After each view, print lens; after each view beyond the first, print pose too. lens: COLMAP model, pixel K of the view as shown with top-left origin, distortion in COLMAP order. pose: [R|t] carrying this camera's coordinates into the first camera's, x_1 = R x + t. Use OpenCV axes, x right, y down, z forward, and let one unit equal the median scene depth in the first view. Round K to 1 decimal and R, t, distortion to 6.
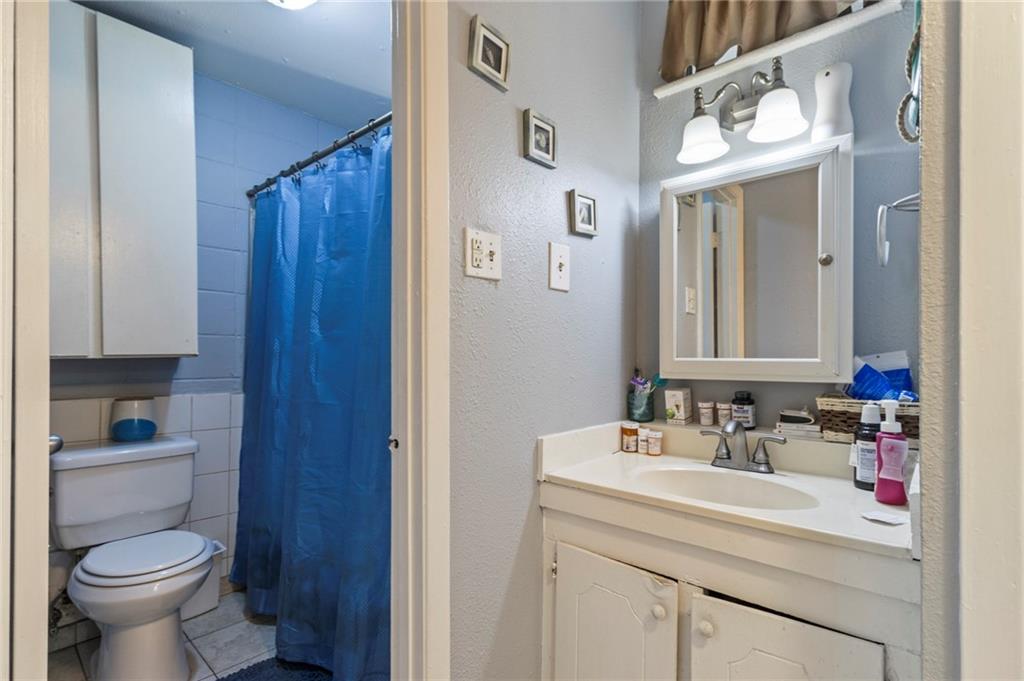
lens RADIAL K [[480.4, 0, 515.6], [0, 480.4, 336.7], [0, 0, 1]] dist [0.001826, 0.000340]
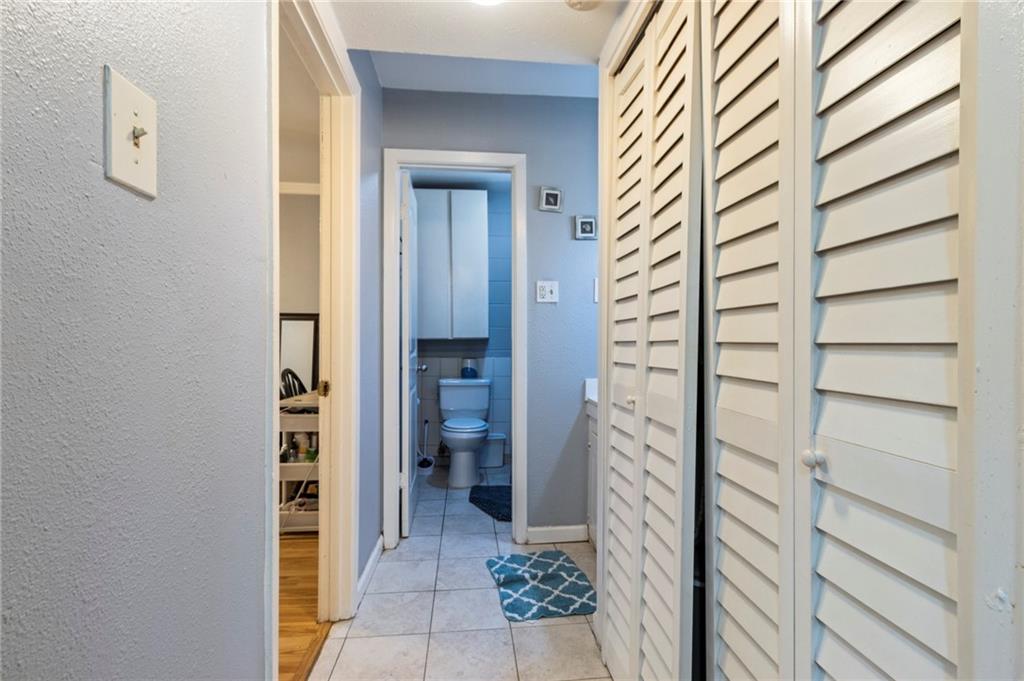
lens RADIAL K [[480.4, 0, 515.6], [0, 480.4, 336.7], [0, 0, 1]] dist [0.001826, 0.000340]
pose [[0.739051, 0.002443, -0.673645, 1.144650], [0.010874, 0.999820, 0.015555, -0.000354], [0.673561, -0.018821, 0.738892, -0.643858]]
